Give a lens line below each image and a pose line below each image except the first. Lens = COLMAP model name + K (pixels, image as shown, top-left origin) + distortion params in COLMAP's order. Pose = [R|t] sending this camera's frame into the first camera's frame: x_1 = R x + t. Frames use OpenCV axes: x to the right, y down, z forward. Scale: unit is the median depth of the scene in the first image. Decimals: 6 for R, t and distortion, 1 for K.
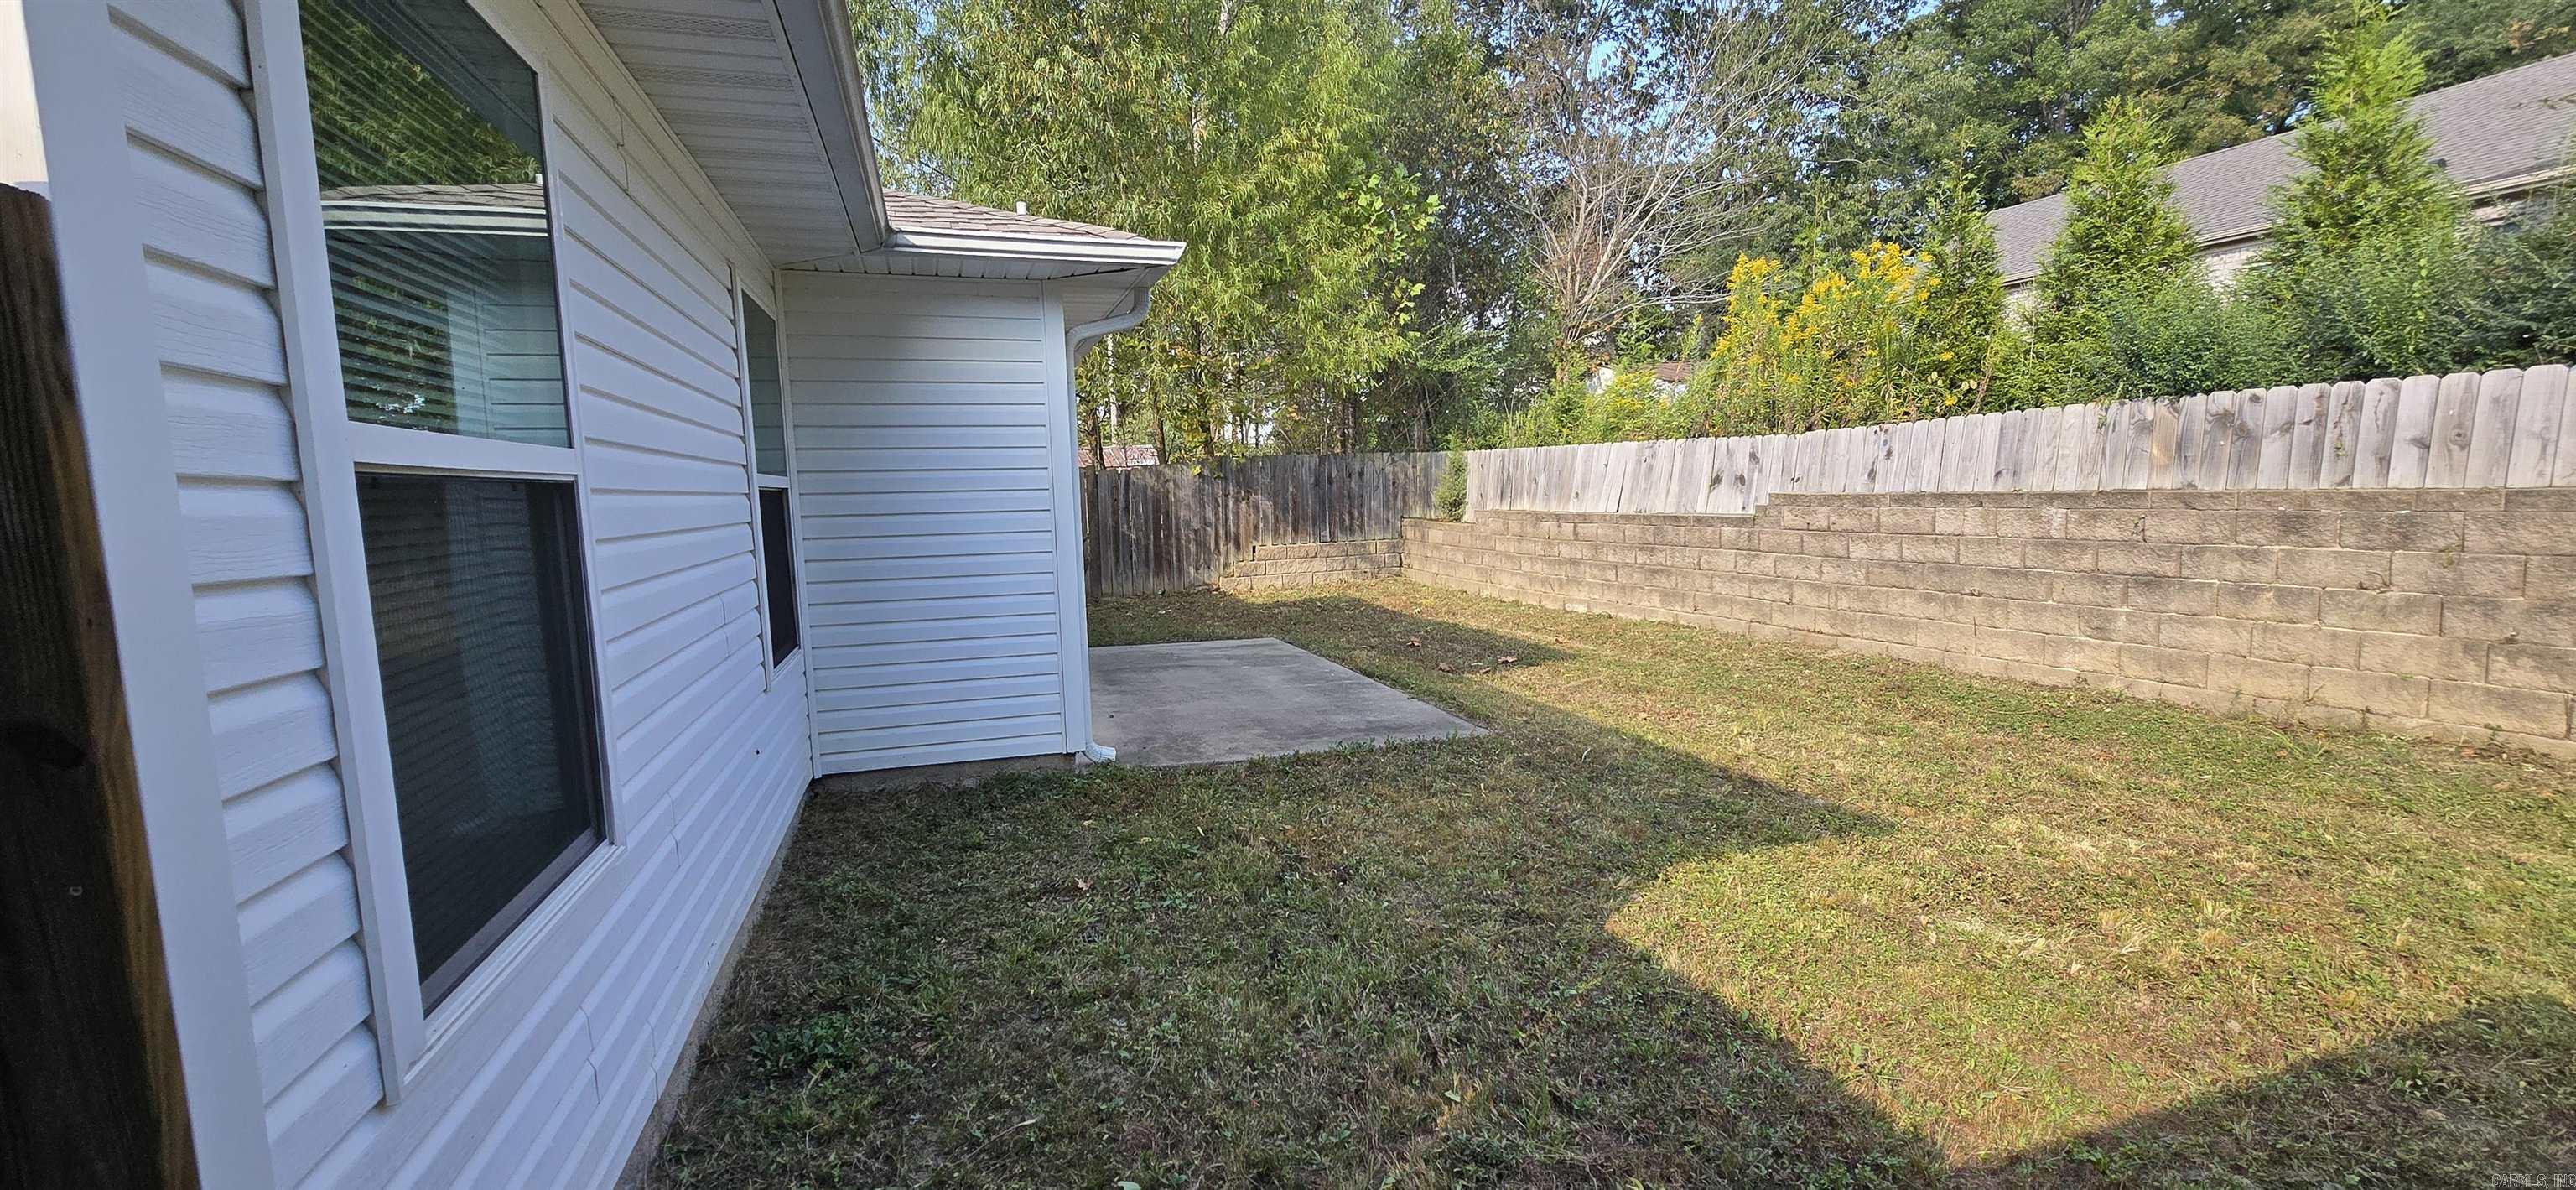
lens RADIAL K [[1055.1, 0, 1294.9], [0, 1055.1, 596.7], [0, 0, 1]] dist [-0.001787, -0.000339]
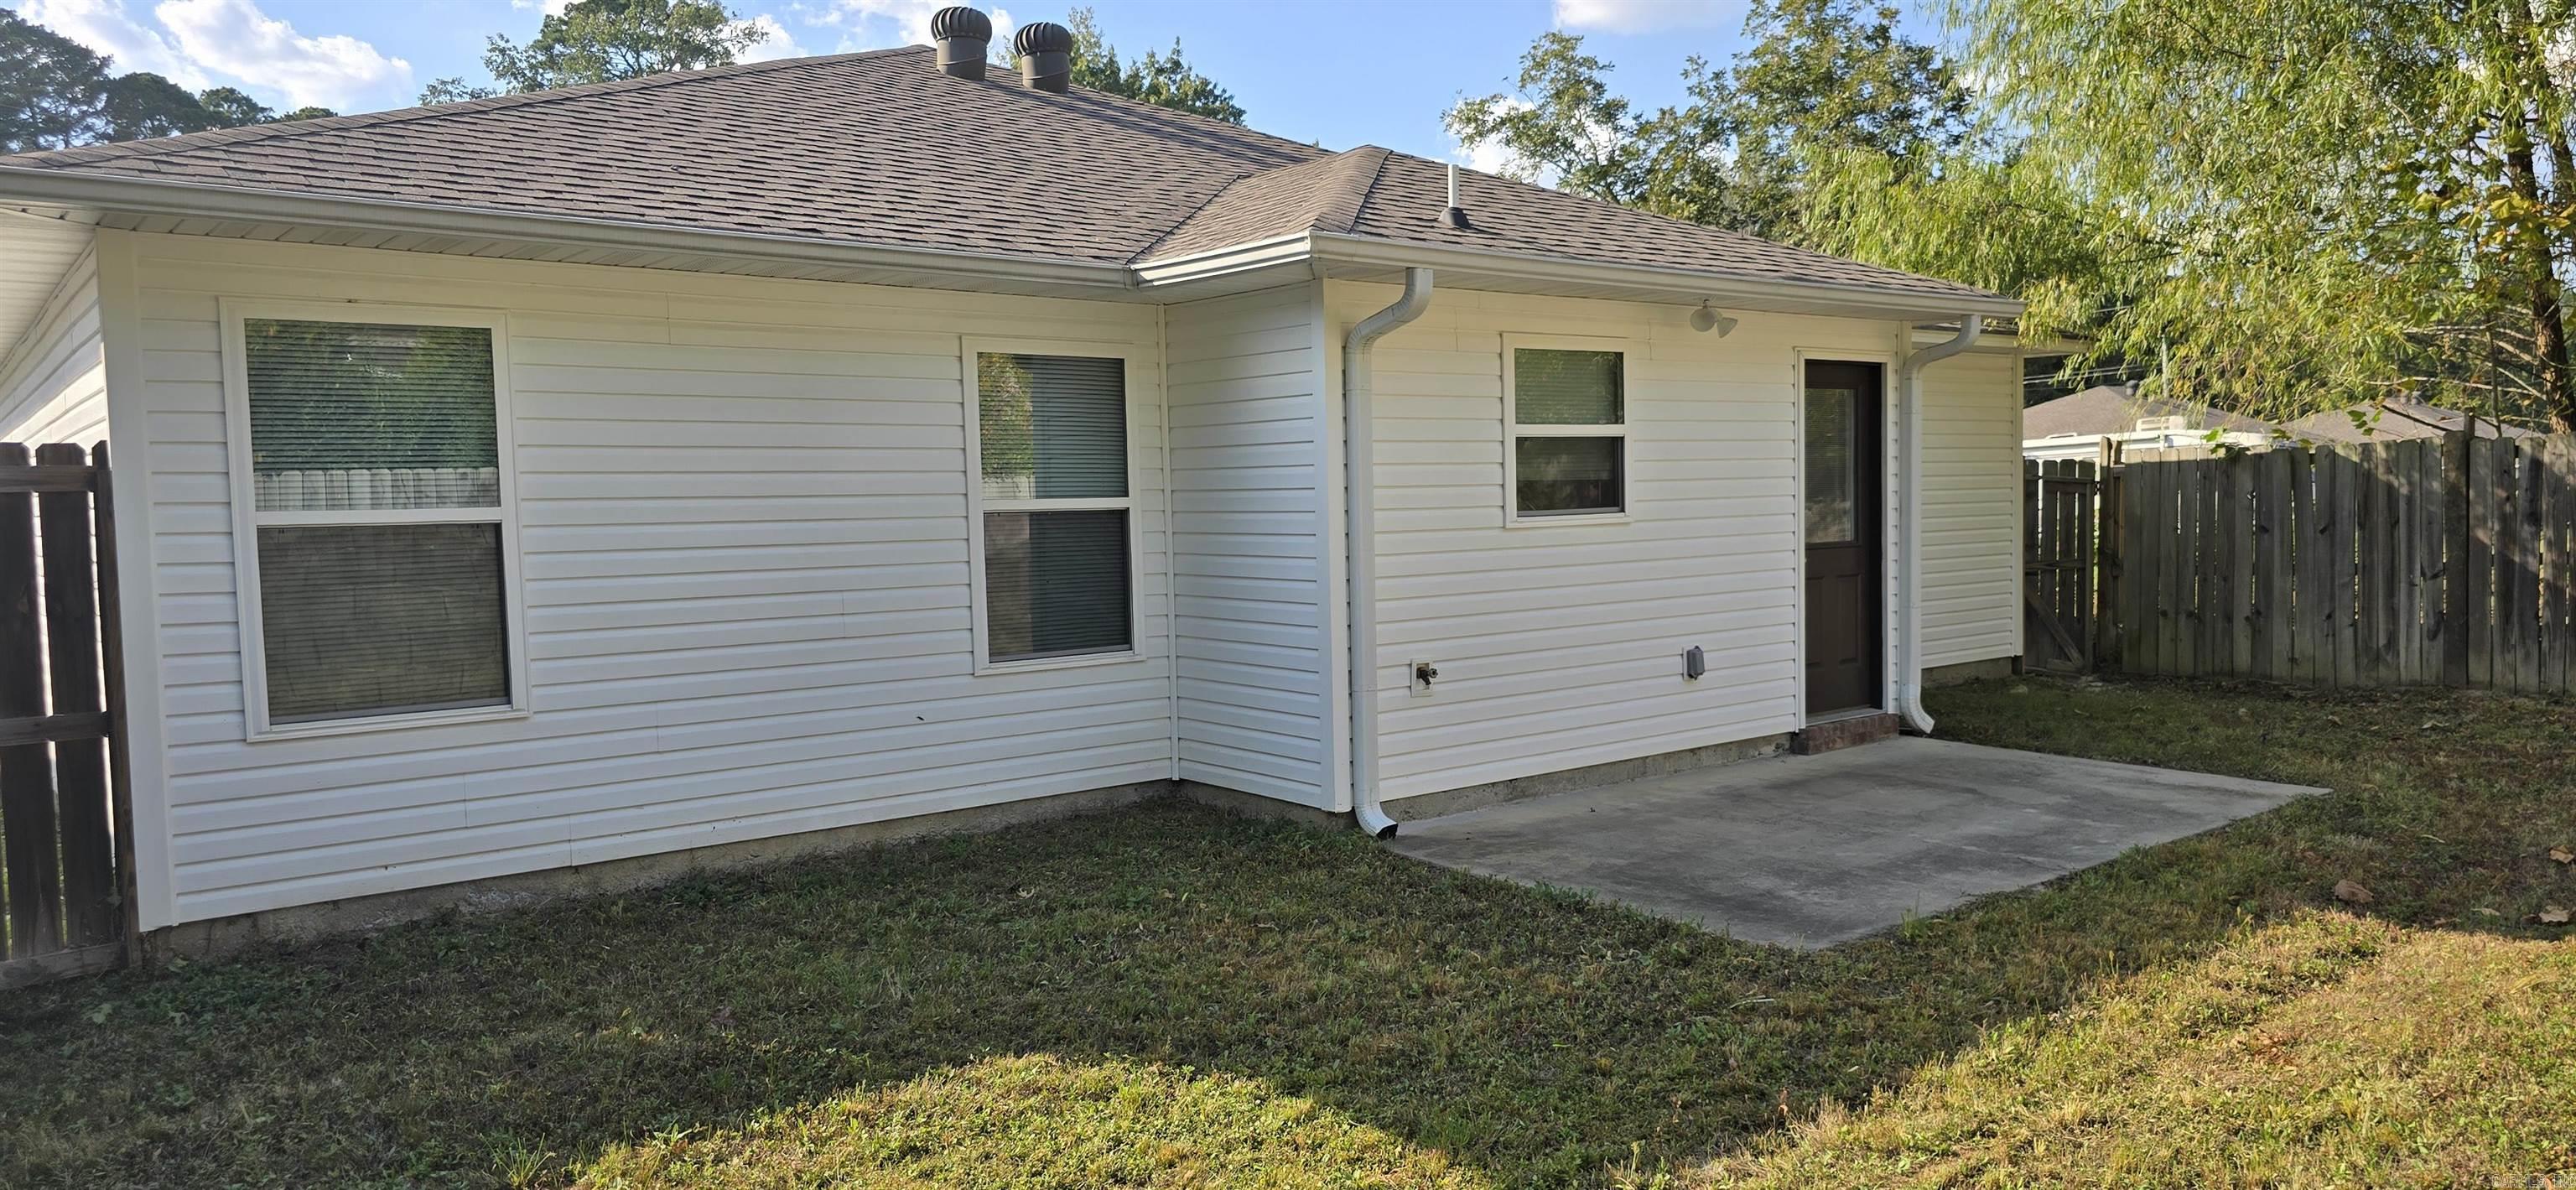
lens RADIAL K [[1734.7, 0, 1350.8], [0, 1734.7, 621.9], [0, 0, 1]] dist [0.081339, -0.089579]
pose [[0.381202, 0.089060, -0.920192, 1.176117], [-0.086872, 0.994396, 0.060254, -0.104907], [0.920401, 0.056970, 0.386803, 0.481529]]
